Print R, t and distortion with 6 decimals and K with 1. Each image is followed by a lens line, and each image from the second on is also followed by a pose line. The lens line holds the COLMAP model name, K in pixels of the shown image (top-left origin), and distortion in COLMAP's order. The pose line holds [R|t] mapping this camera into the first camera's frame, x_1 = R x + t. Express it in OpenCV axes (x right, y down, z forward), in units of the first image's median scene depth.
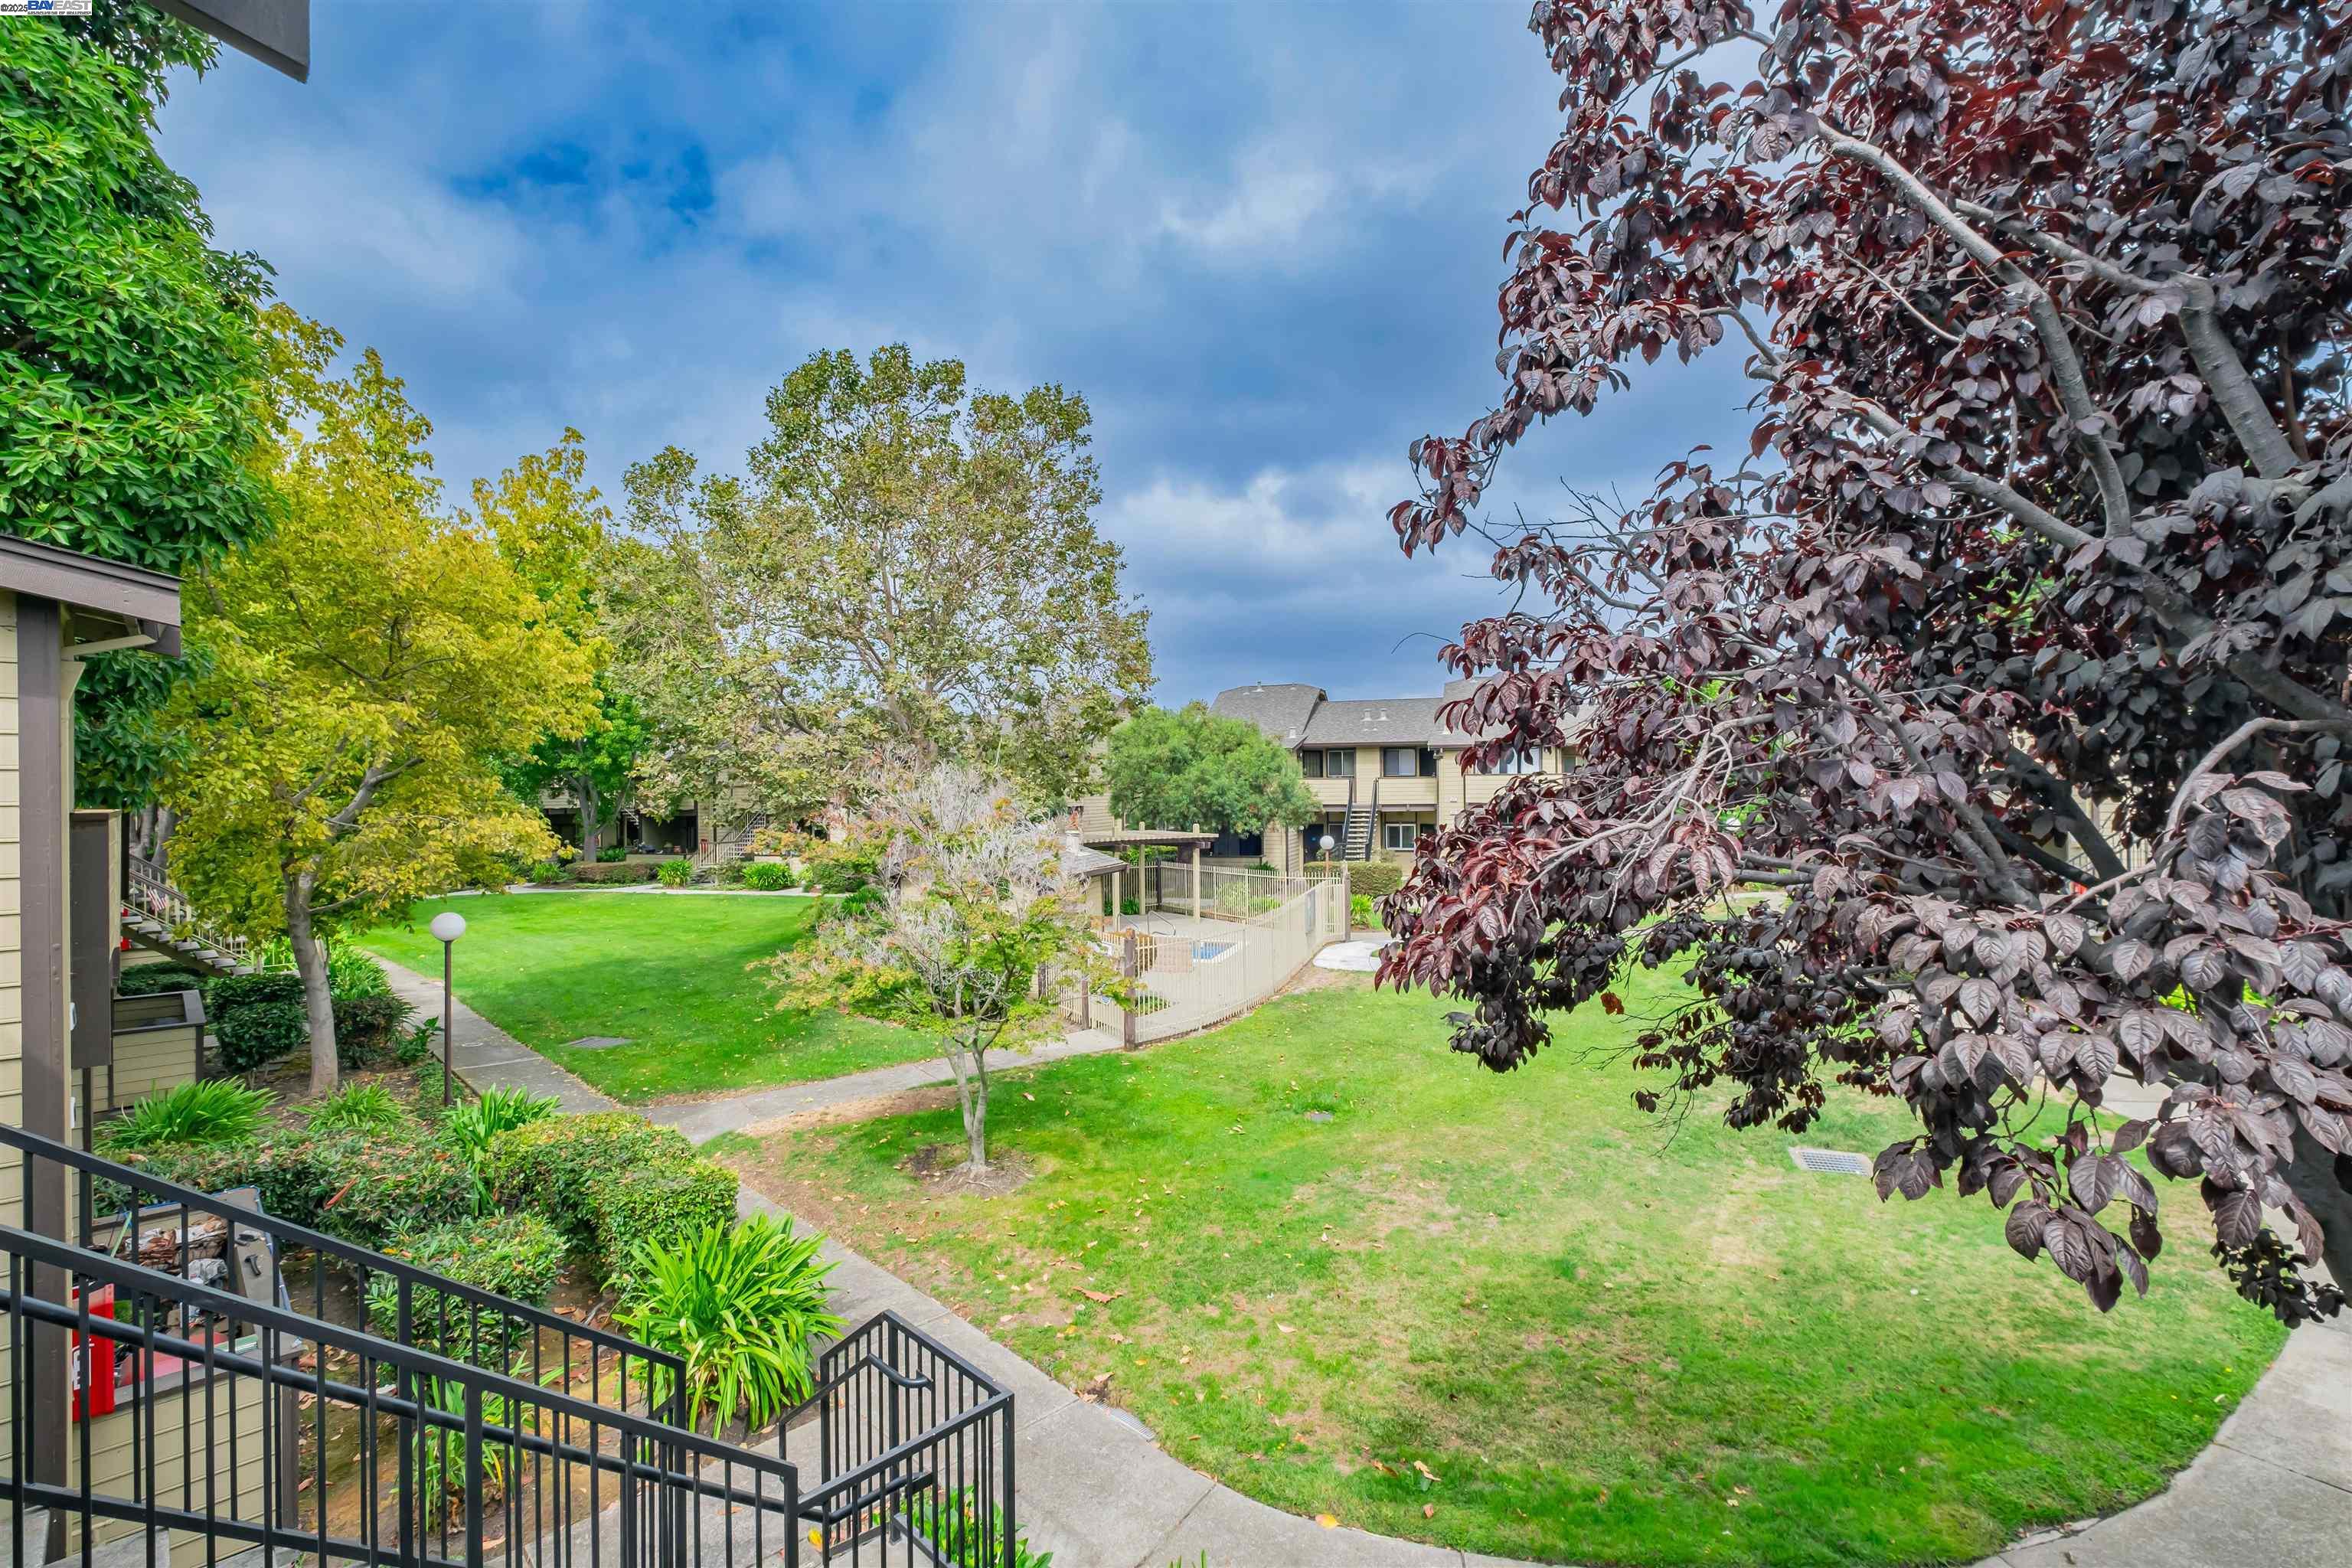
lens RADIAL K [[1030.4, 0, 1193.4], [0, 1030.4, 789.9], [0, 0, 1]] dist [-0.001727, -0.002008]
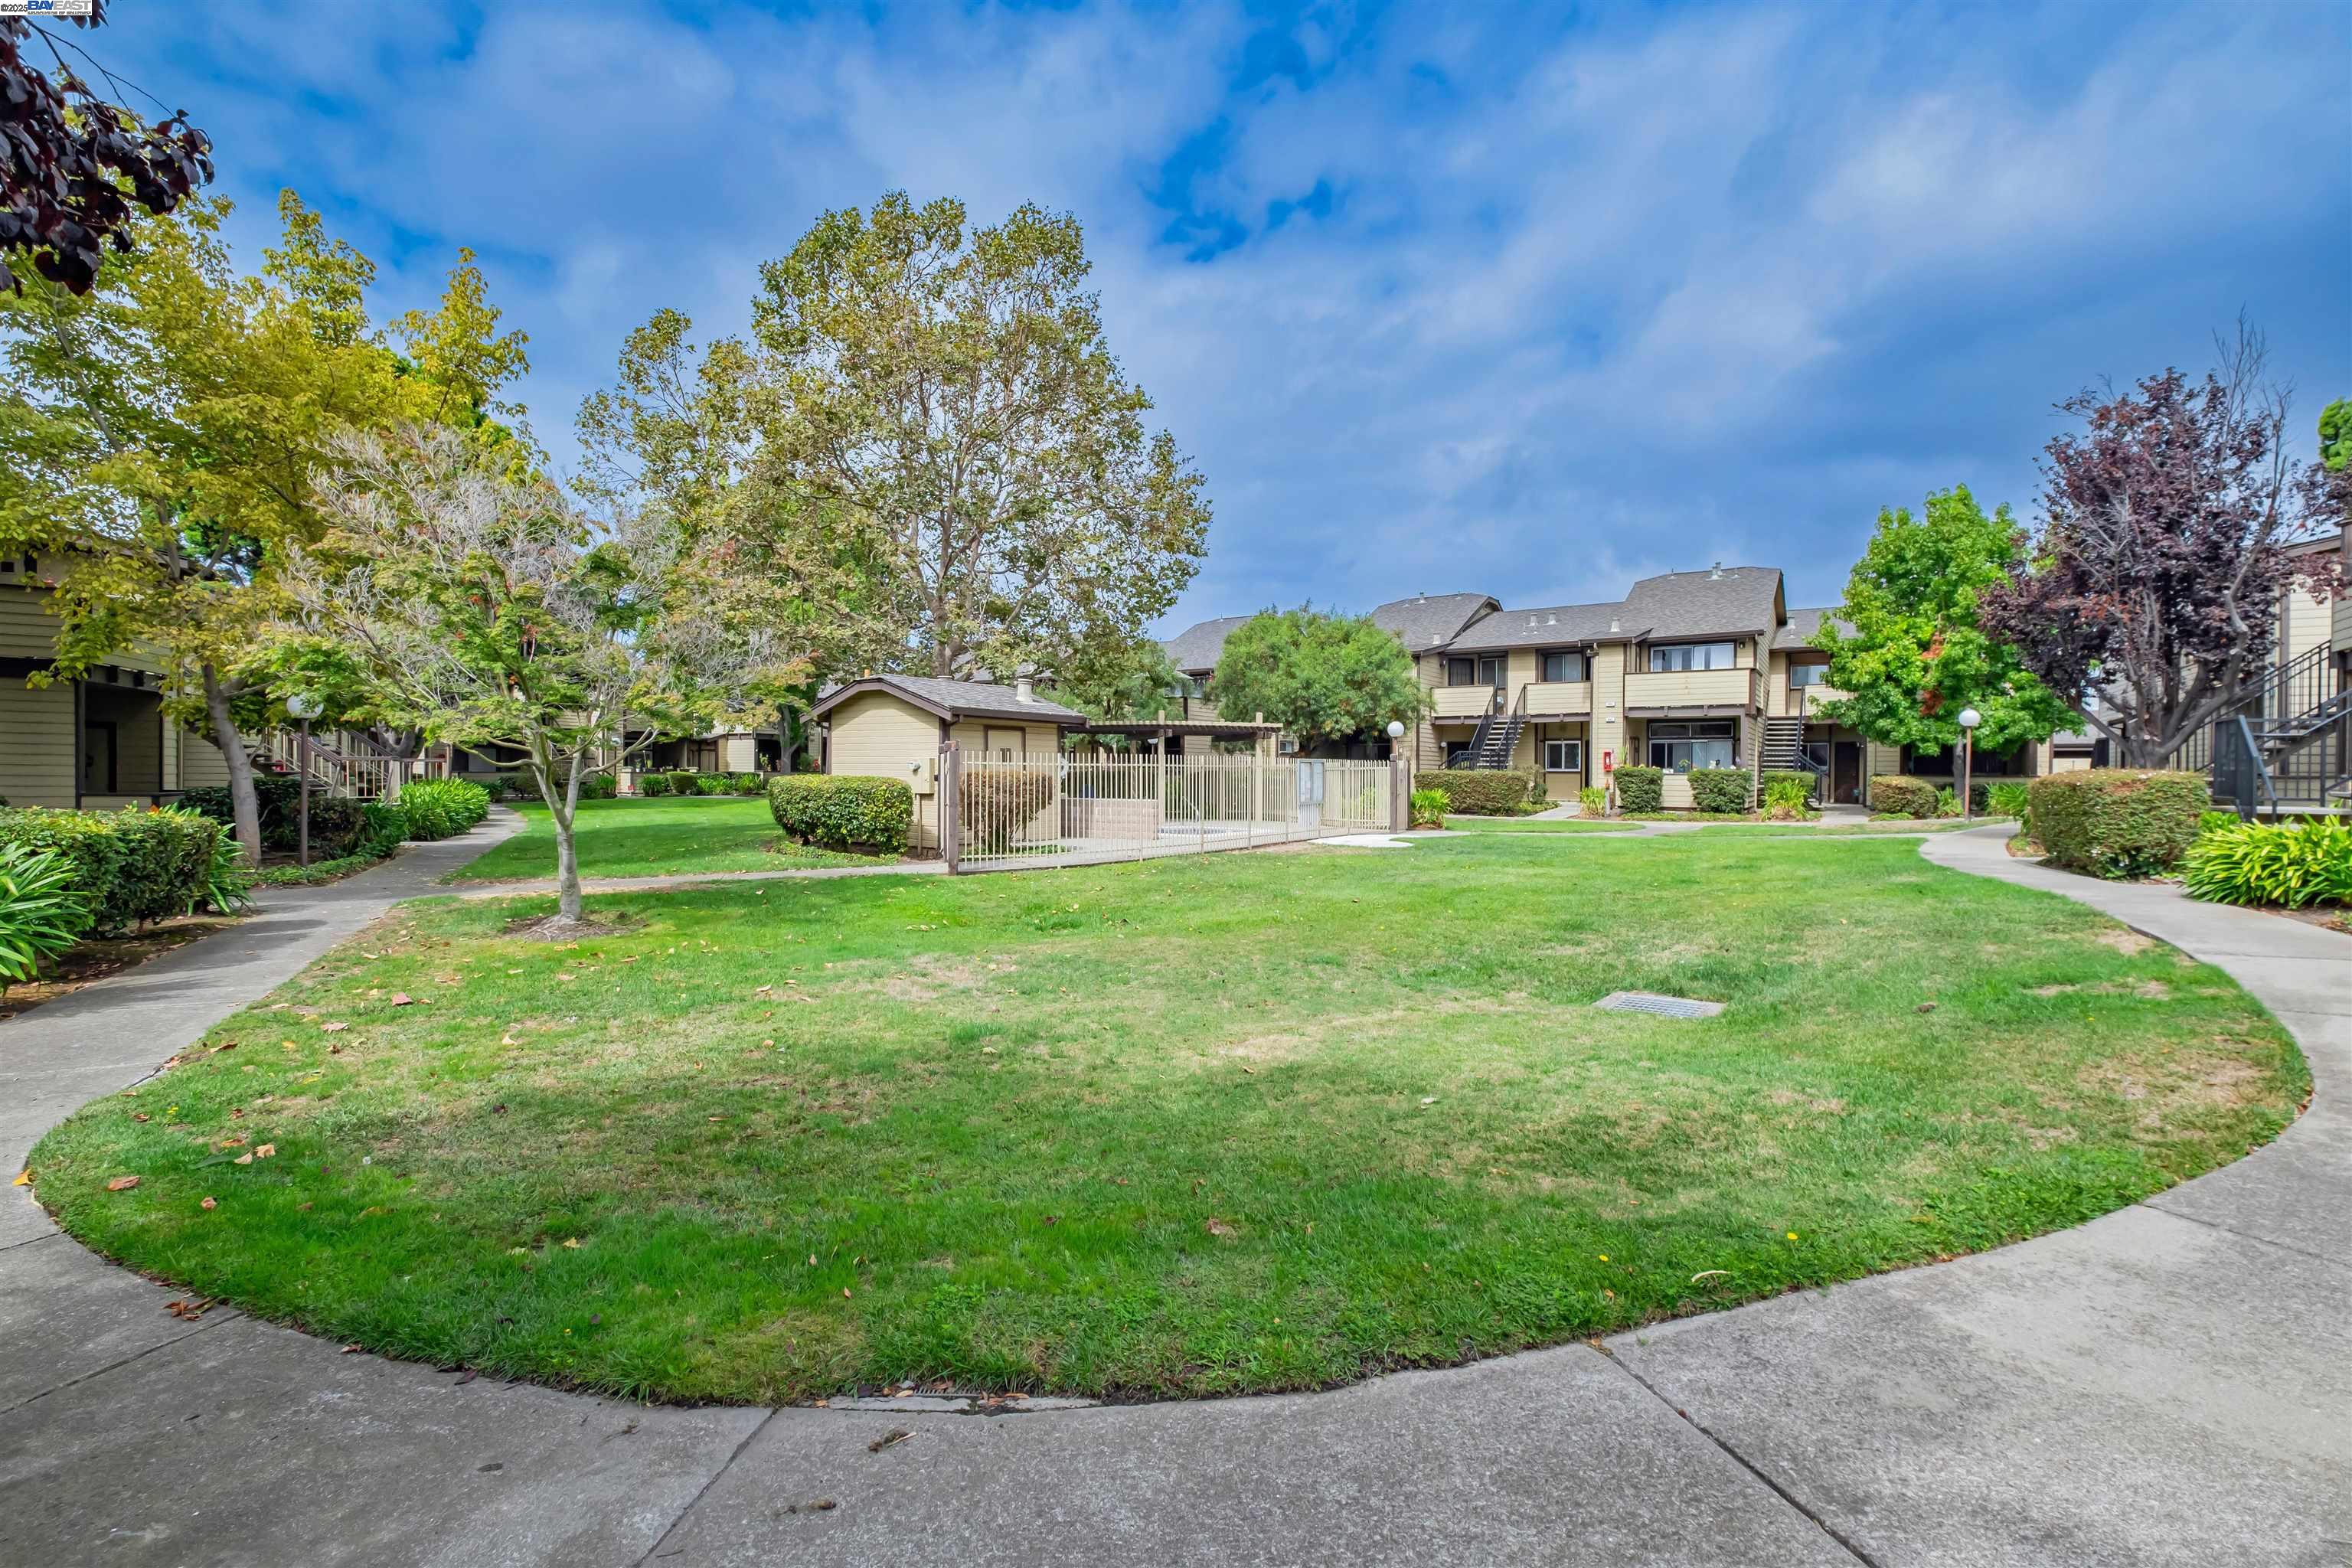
lens RADIAL K [[1030.4, 0, 1182.6], [0, 1030.4, 777.9], [0, 0, 1]] dist [-0.001727, -0.002008]
pose [[0.954692, 0.012459, -0.297335, 0.190318], [-0.011410, 0.999921, 0.005263, 0.078978], [0.297377, -0.001632, 0.954759, 0.105591]]
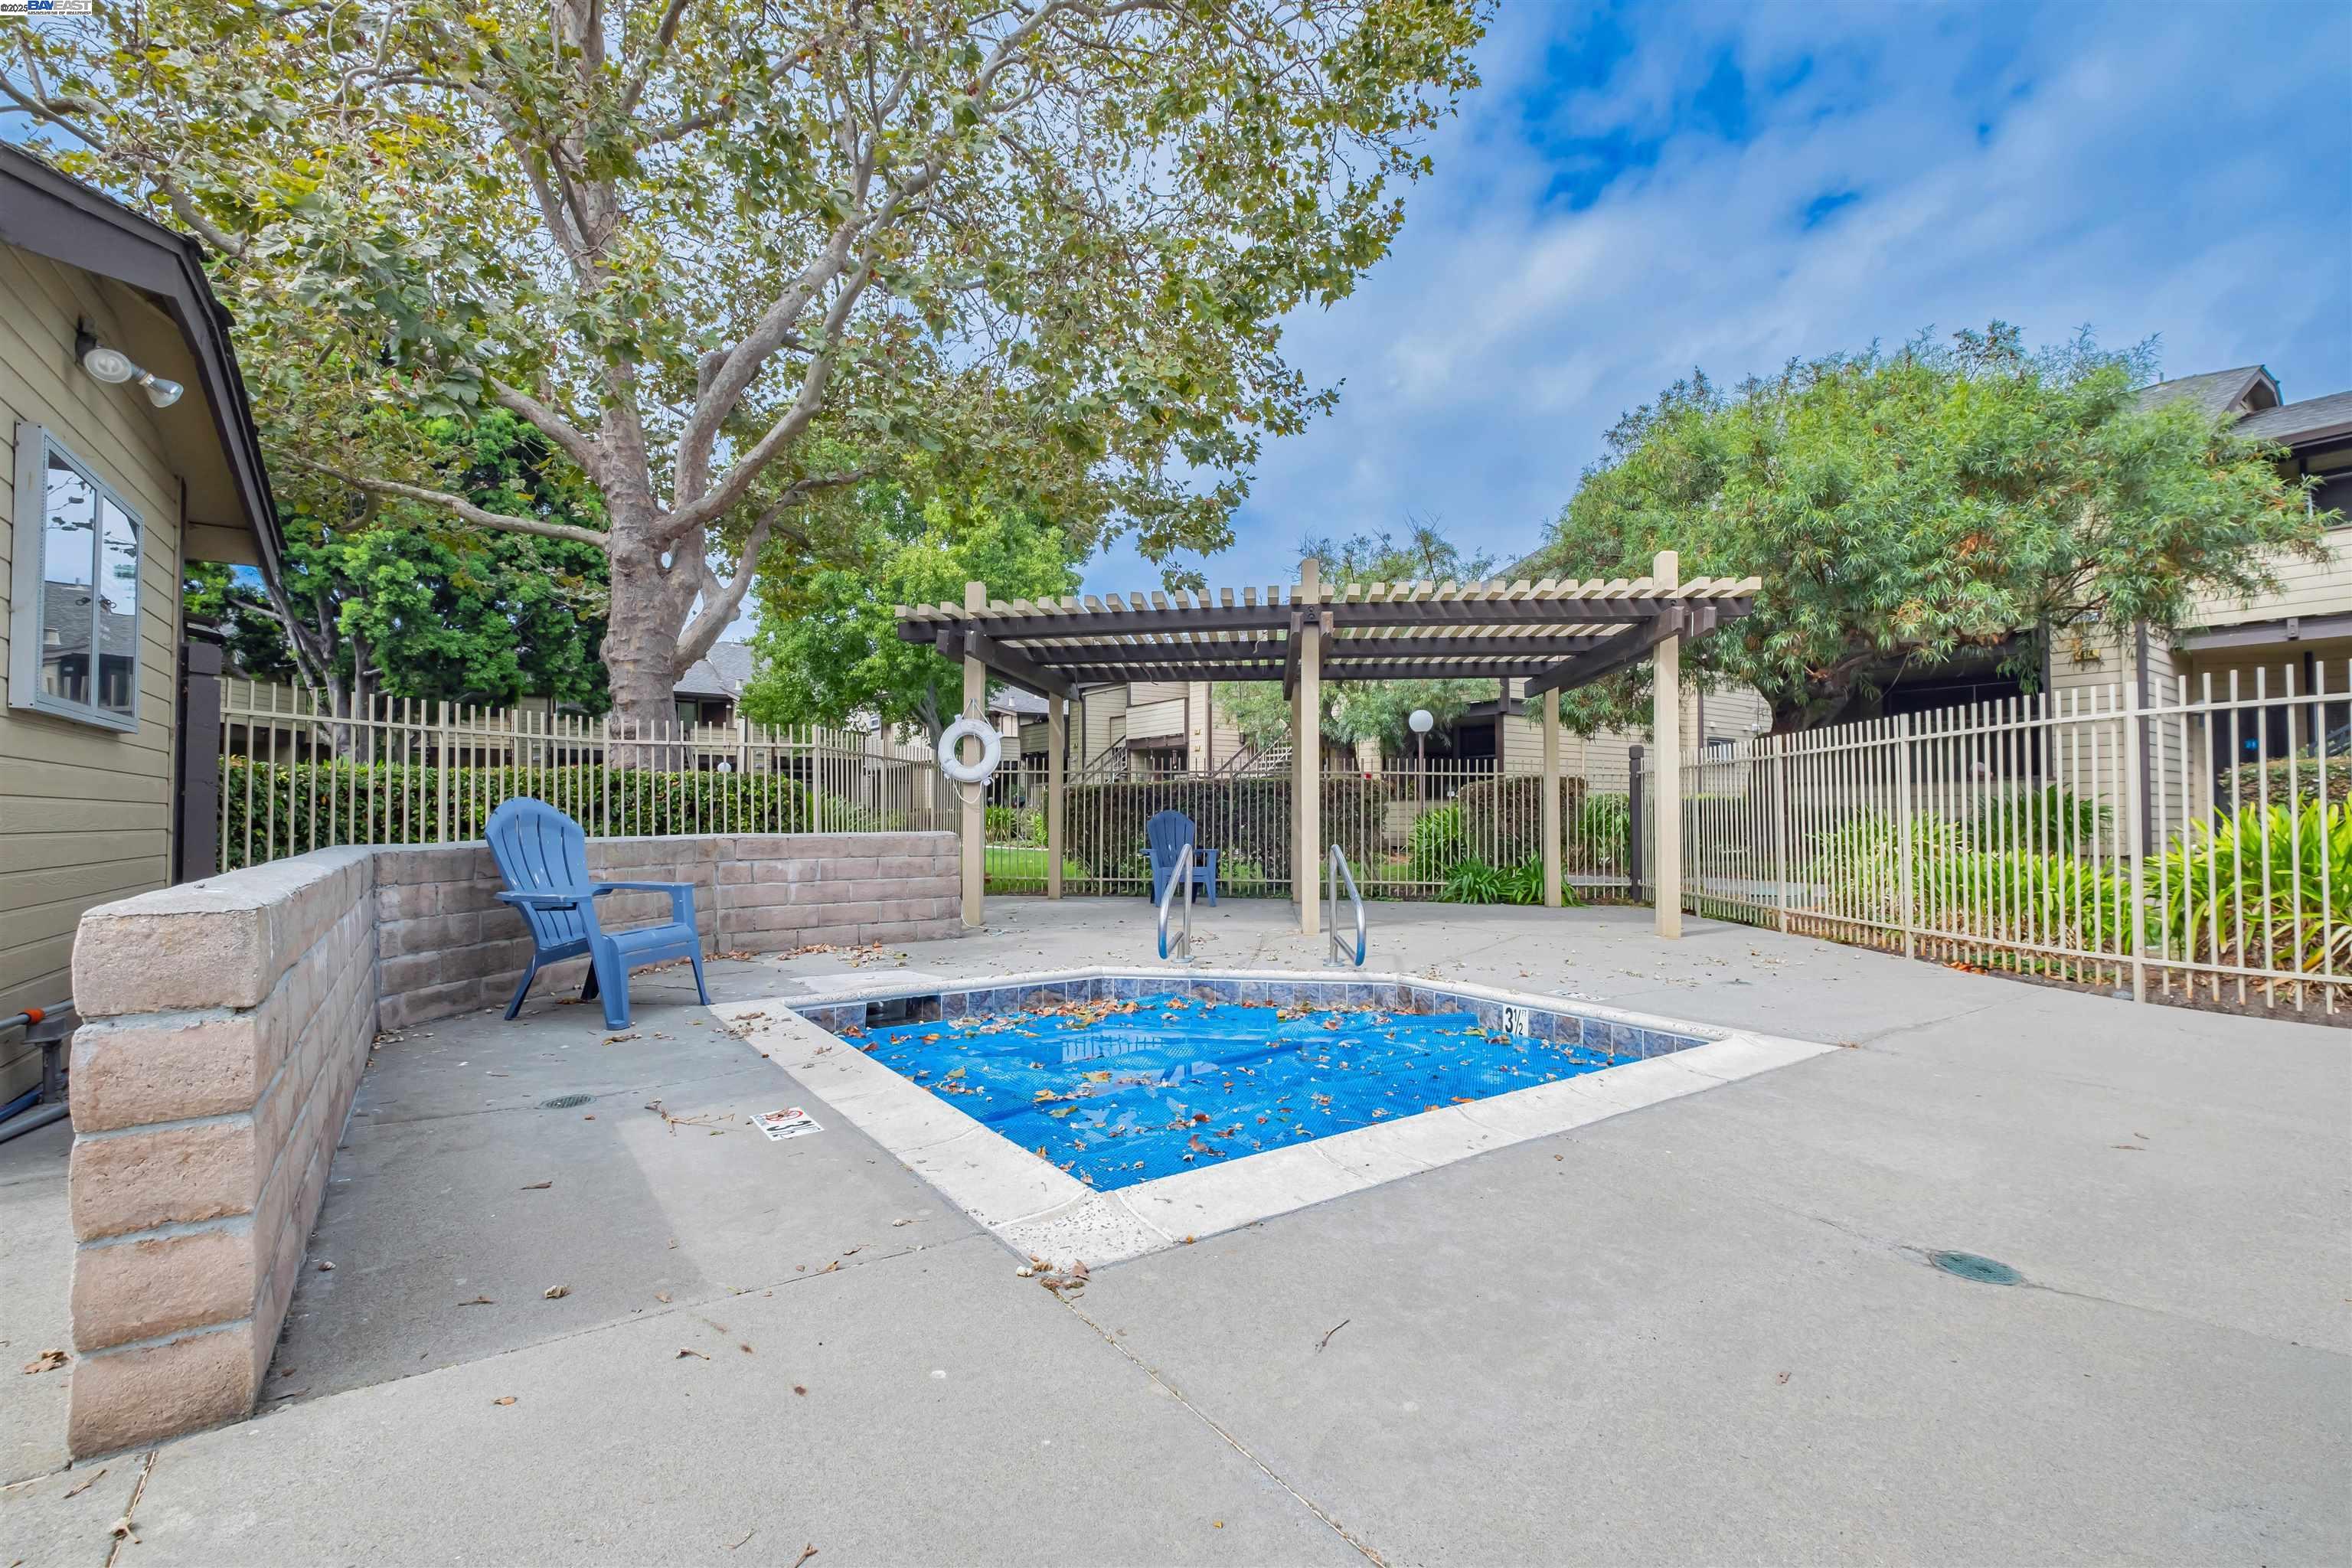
lens RADIAL K [[1030.4, 0, 1184.4], [0, 1030.4, 786.9], [0, 0, 1]] dist [-0.001727, -0.002008]
pose [[0.785824, -0.008147, -0.618396, 0.061304], [-0.001142, 0.999892, -0.014624, 0.086450], [0.618449, 0.012198, 0.785731, 0.663341]]
